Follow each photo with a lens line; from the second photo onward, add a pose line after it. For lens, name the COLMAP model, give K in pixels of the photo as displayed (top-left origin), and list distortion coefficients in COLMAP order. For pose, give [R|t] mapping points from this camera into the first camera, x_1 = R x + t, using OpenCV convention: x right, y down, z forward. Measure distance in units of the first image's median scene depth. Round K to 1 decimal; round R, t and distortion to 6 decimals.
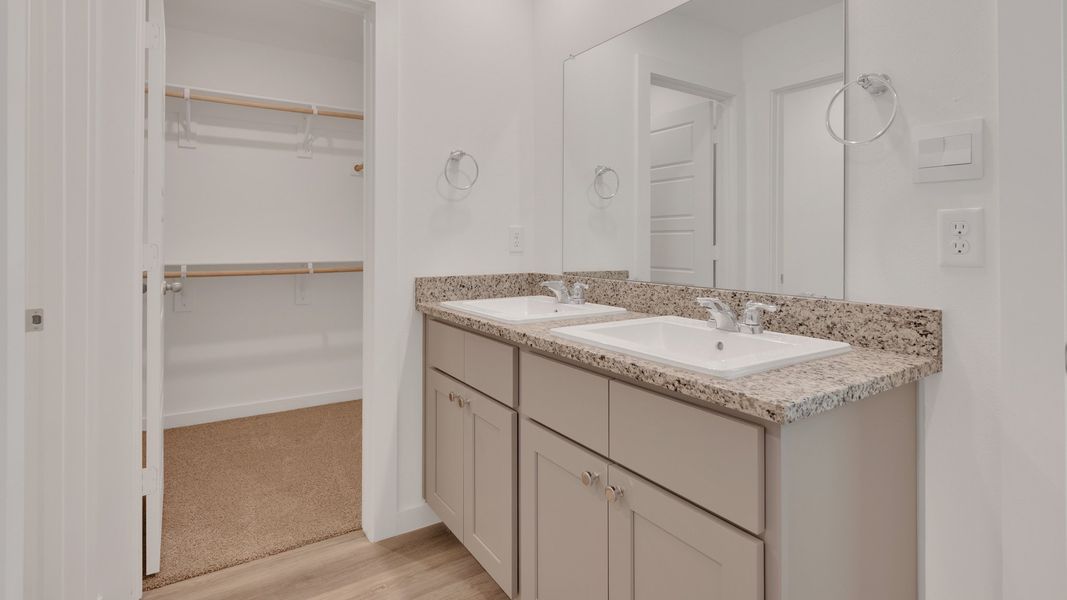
lens RADIAL K [[530.4, 0, 531.6], [0, 530.4, 308.5], [0, 0, 1]] dist [0.001037, 0.000207]
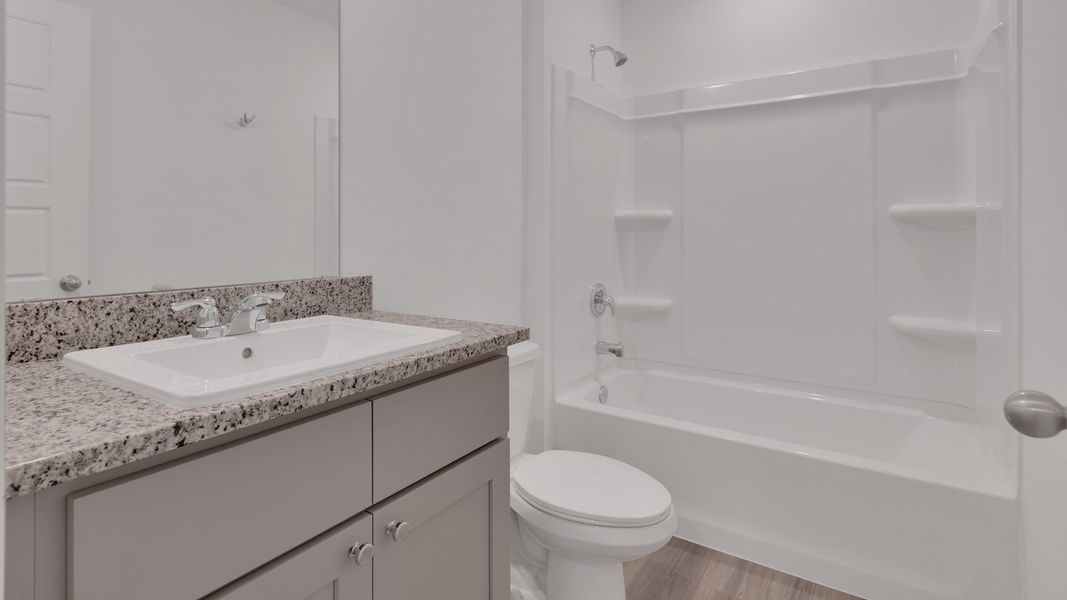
lens RADIAL K [[530.4, 0, 531.6], [0, 530.4, 308.5], [0, 0, 1]] dist [0.001037, 0.000207]
pose [[-0.380832, -0.136672, 0.914488, -0.586558], [0.121051, 0.973134, 0.195847, -0.113903], [-0.916686, 0.185284, -0.354056, 0.941652]]
